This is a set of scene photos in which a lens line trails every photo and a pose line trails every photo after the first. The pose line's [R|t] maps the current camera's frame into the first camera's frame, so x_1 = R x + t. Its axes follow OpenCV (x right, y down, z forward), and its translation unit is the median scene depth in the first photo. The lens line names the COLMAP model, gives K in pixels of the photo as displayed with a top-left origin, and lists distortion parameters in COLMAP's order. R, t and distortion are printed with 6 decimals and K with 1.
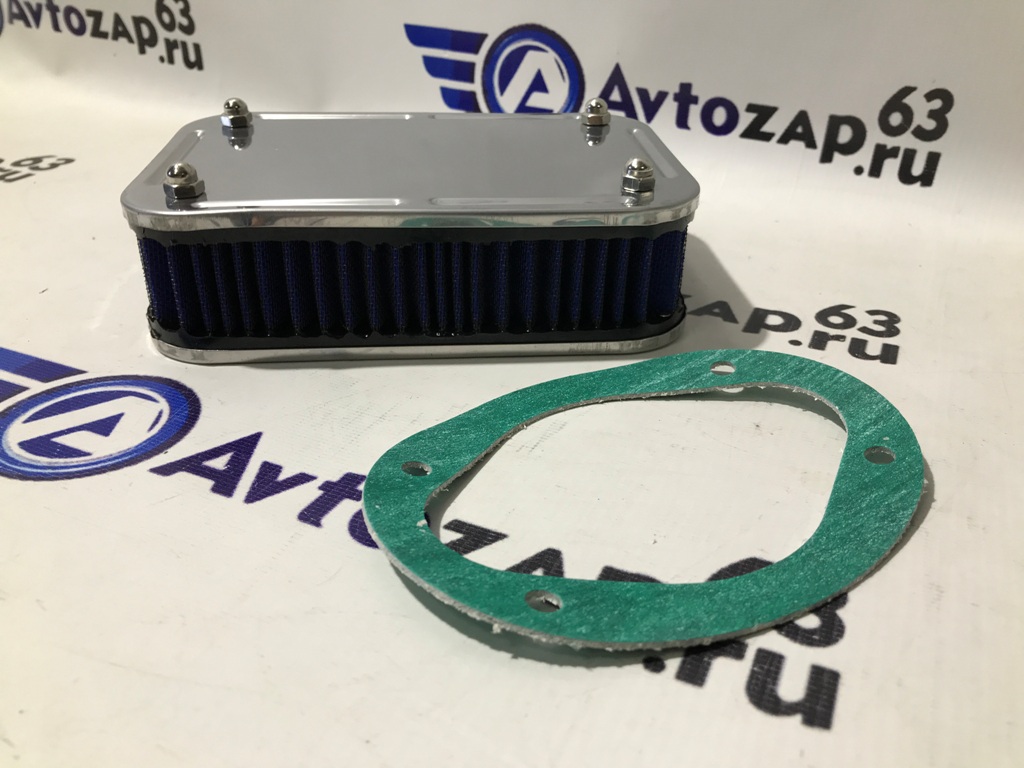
lens RADIAL K [[866.8, 0, 512.0], [0, 866.8, 384.0], [0, 0, 1]] dist [-0.002068, 0.013437]
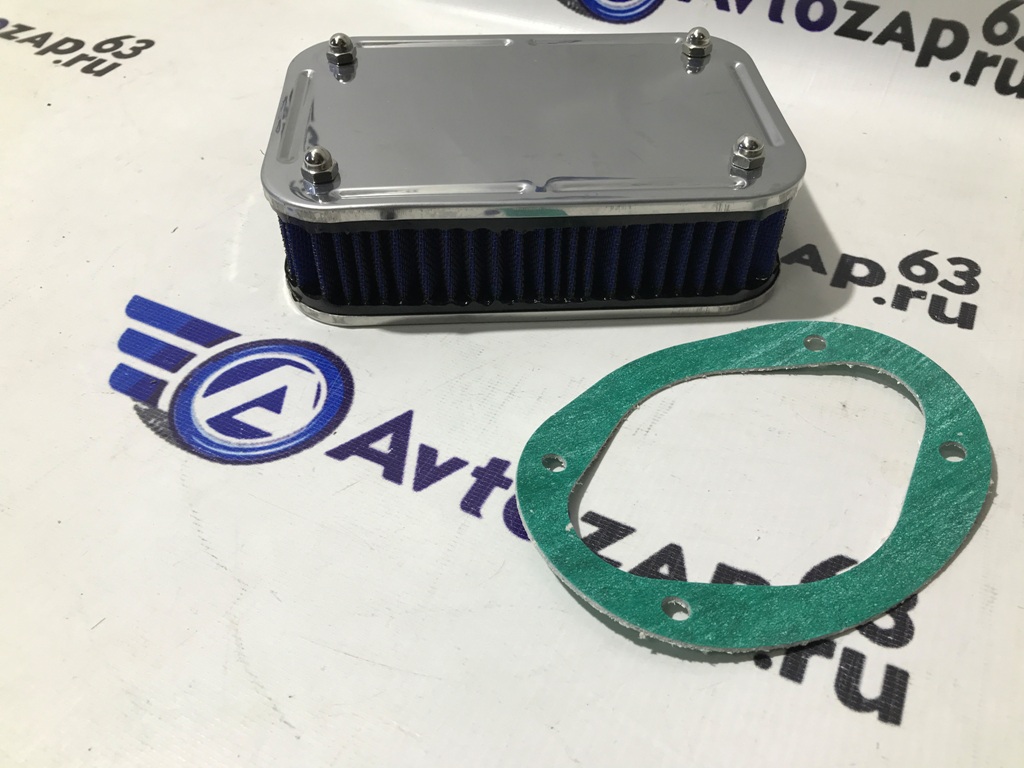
lens RADIAL K [[866.8, 0, 512.0], [0, 866.8, 384.0], [0, 0, 1]] dist [-0.002068, 0.013437]
pose [[0.999546, 0.011155, -0.027994, -0.118420], [-0.003388, 0.964674, 0.263424, -0.275372], [0.029943, -0.263209, 0.964274, -0.097720]]
